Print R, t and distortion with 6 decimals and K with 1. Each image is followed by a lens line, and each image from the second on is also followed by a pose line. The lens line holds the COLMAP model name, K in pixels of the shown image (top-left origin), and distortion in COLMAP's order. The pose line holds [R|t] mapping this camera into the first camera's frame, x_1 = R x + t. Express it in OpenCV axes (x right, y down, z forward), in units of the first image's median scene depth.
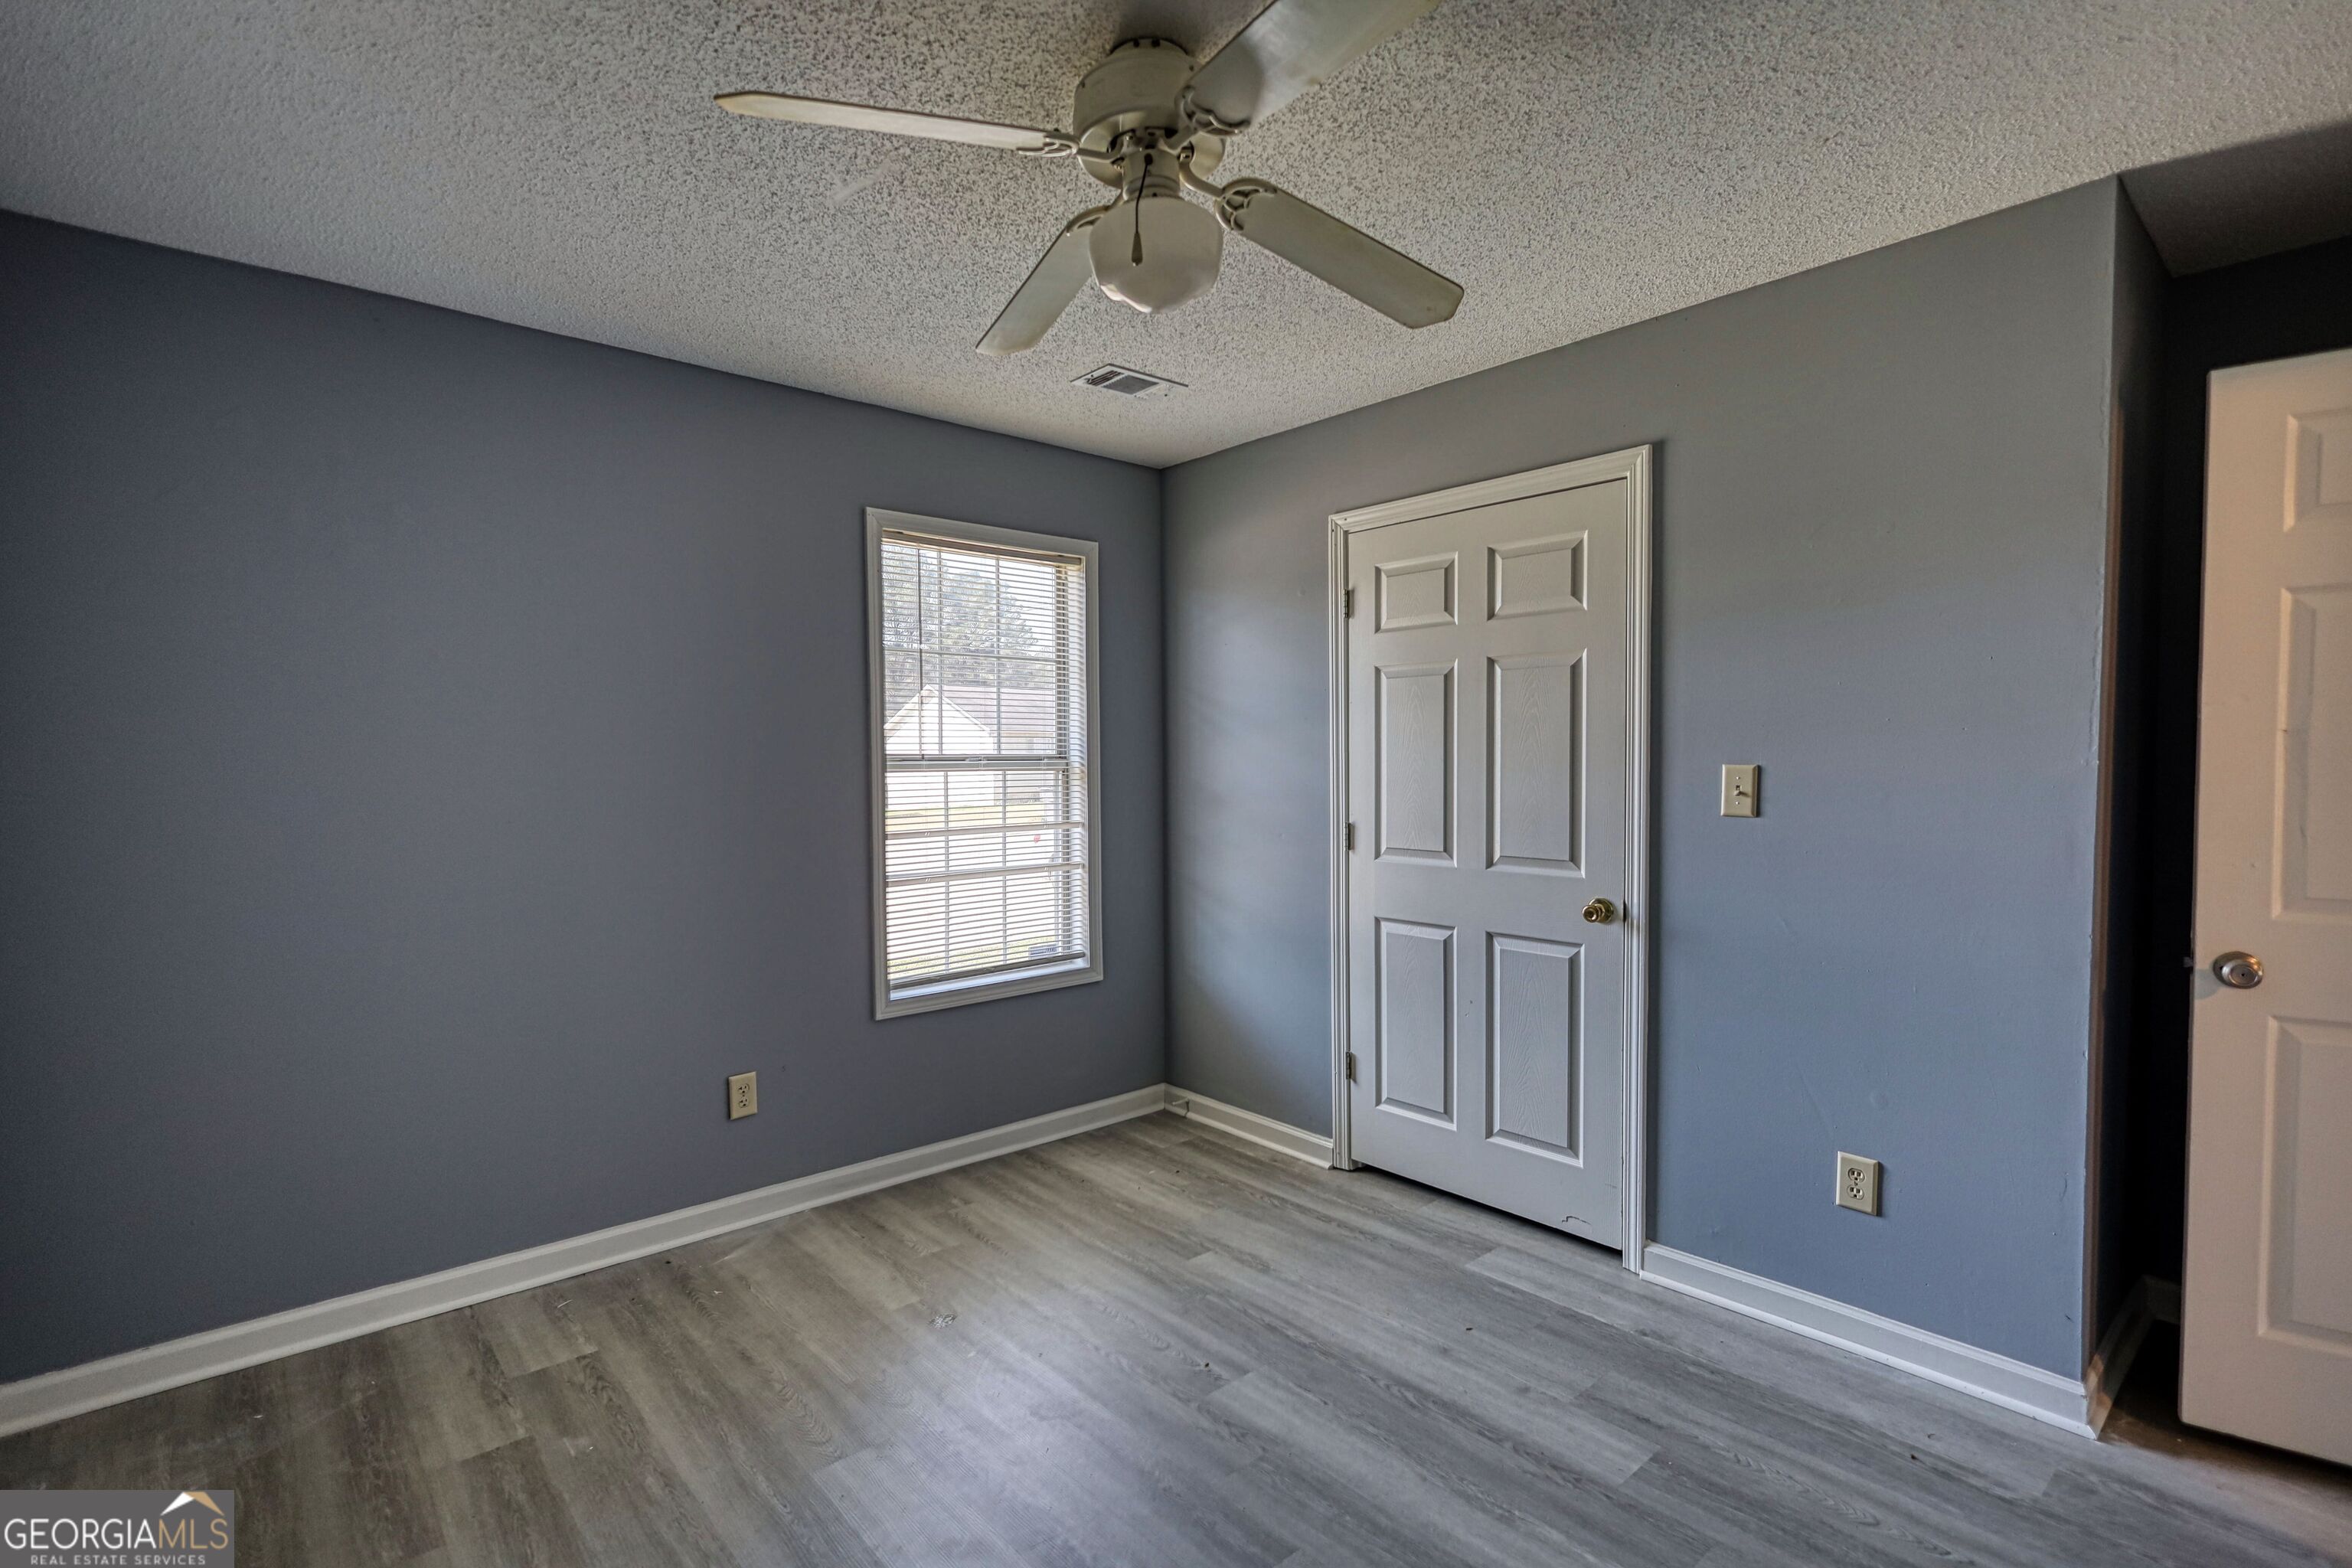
lens RADIAL K [[1099.2, 0, 1176.6], [0, 1099.2, 796.4], [0, 0, 1]] dist [0.002826, 0.000155]
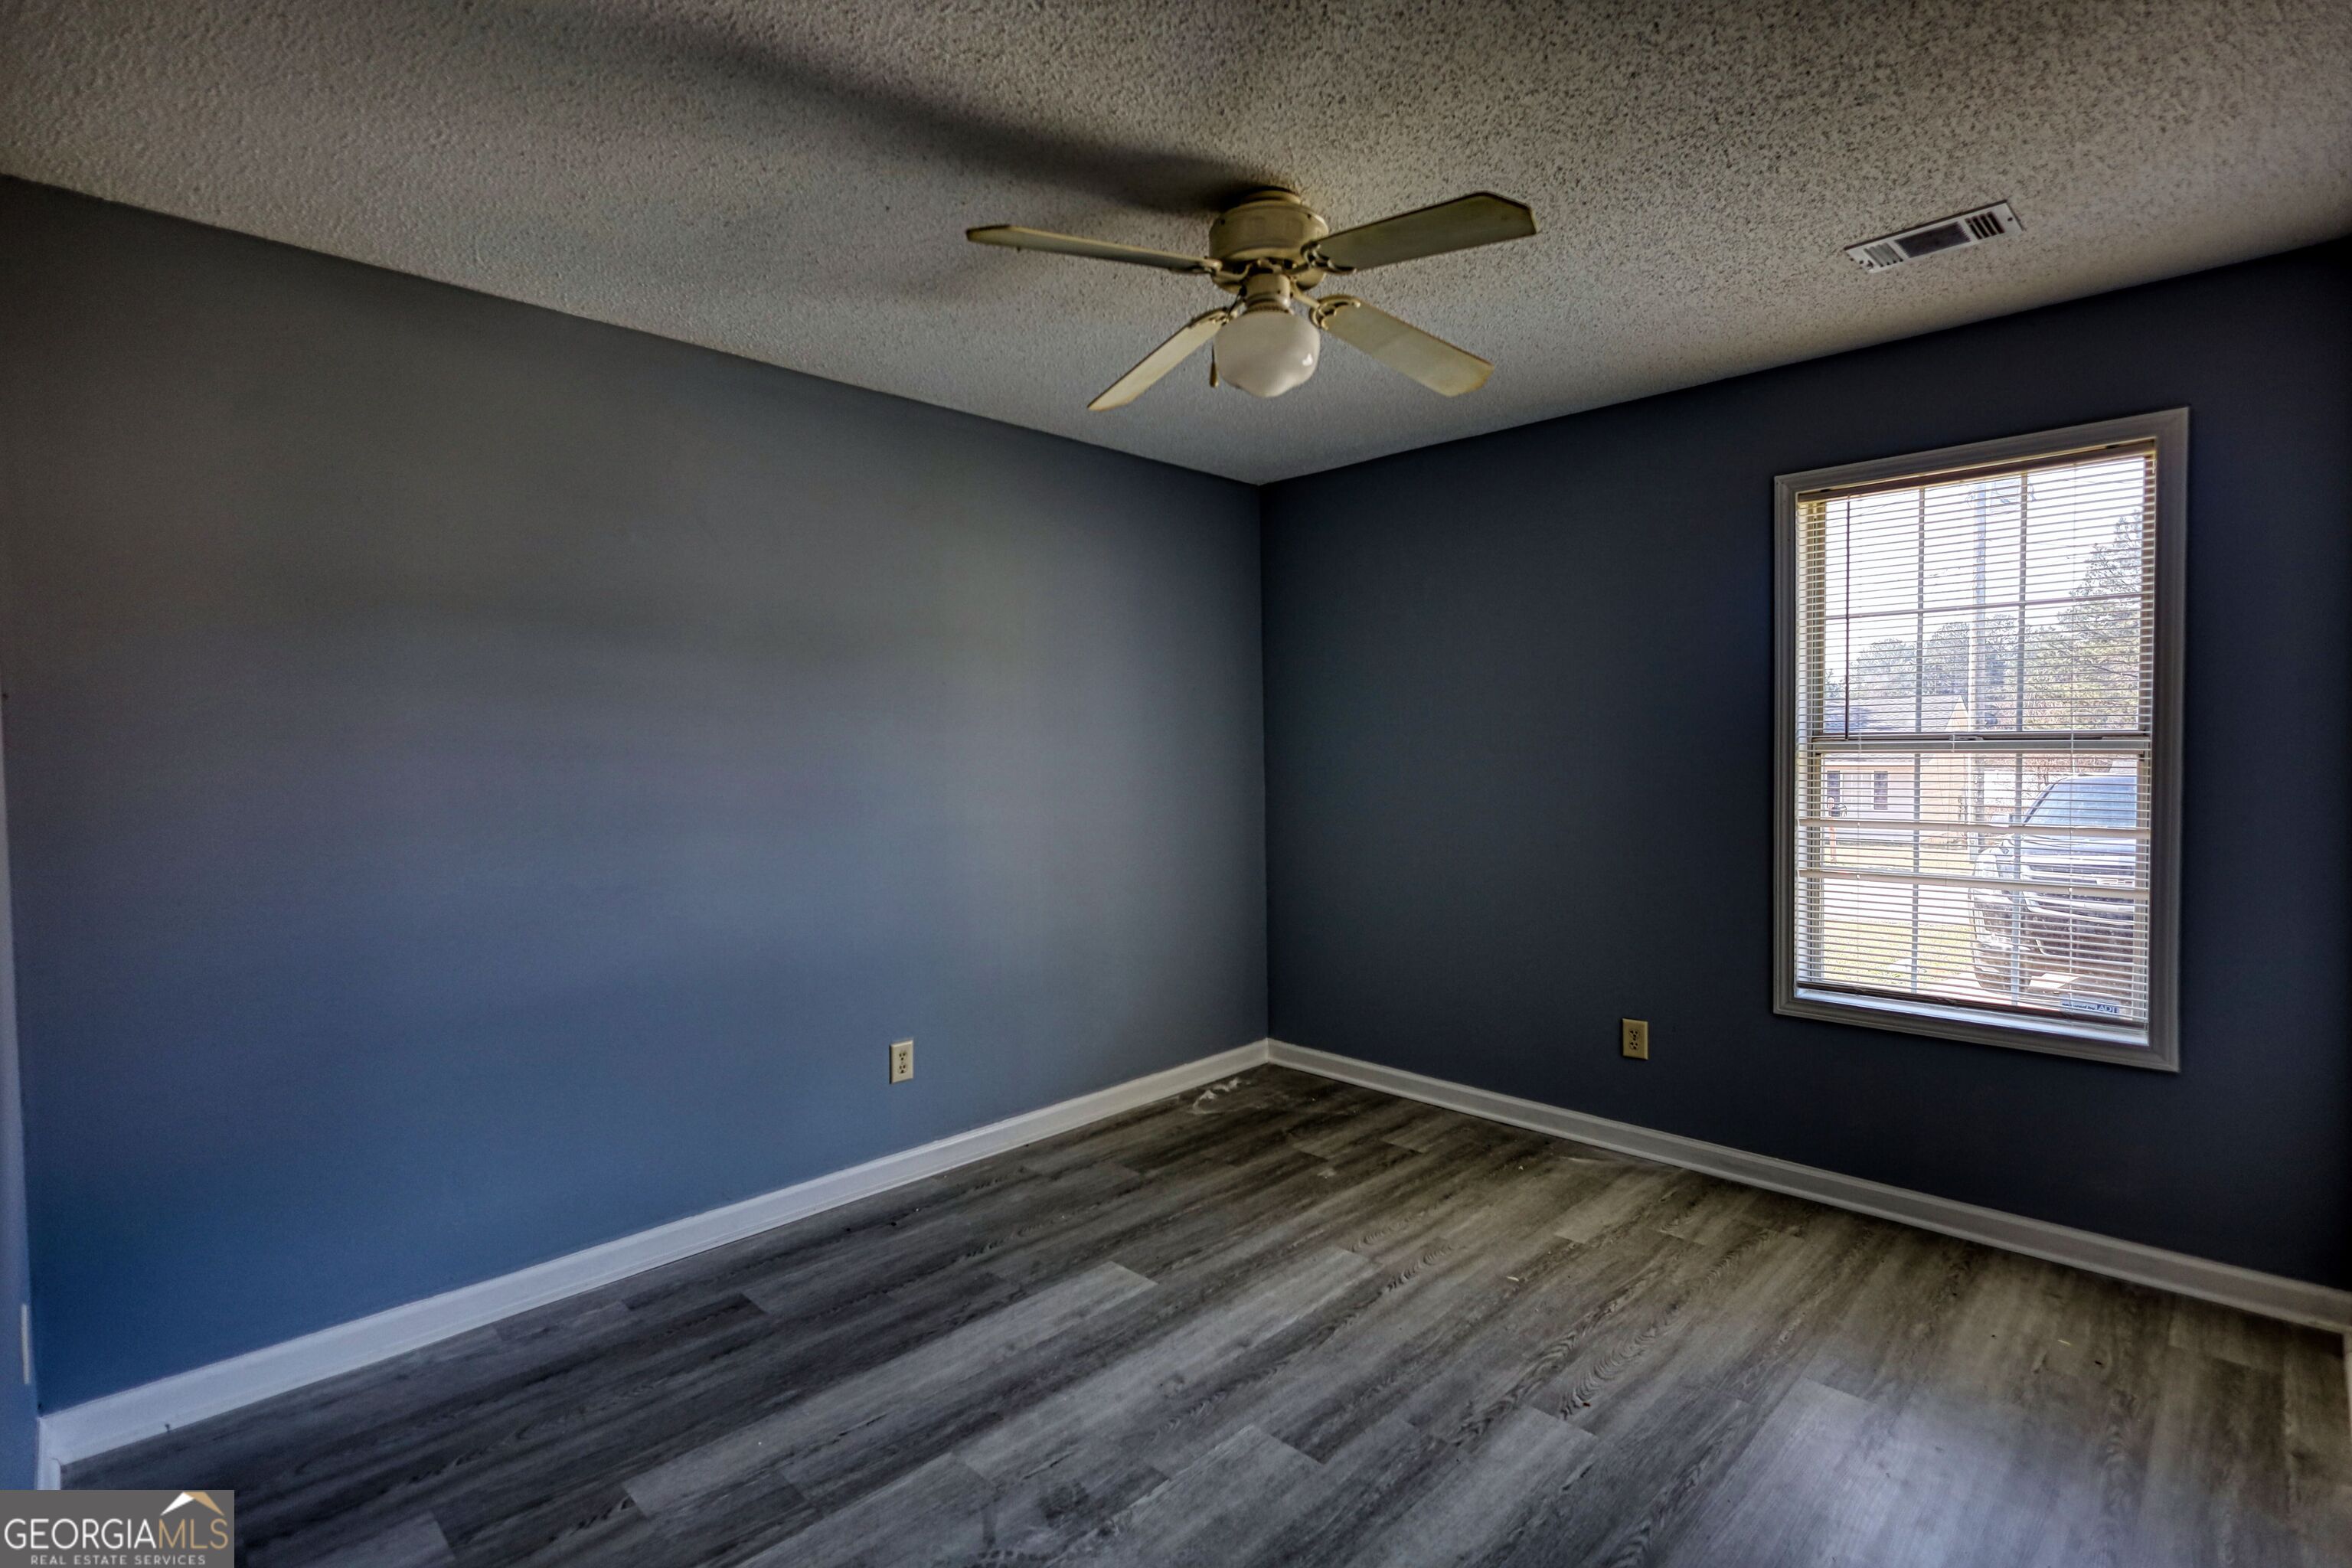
lens RADIAL K [[1099.2, 0, 1176.5], [0, 1099.2, 769.2], [0, 0, 1]] dist [0.002826, 0.000155]
pose [[0.079957, 0.027812, -0.996410, 0.766474], [-0.025908, 0.999331, 0.025815, -0.023209], [0.996462, 0.023751, 0.080624, 0.487335]]
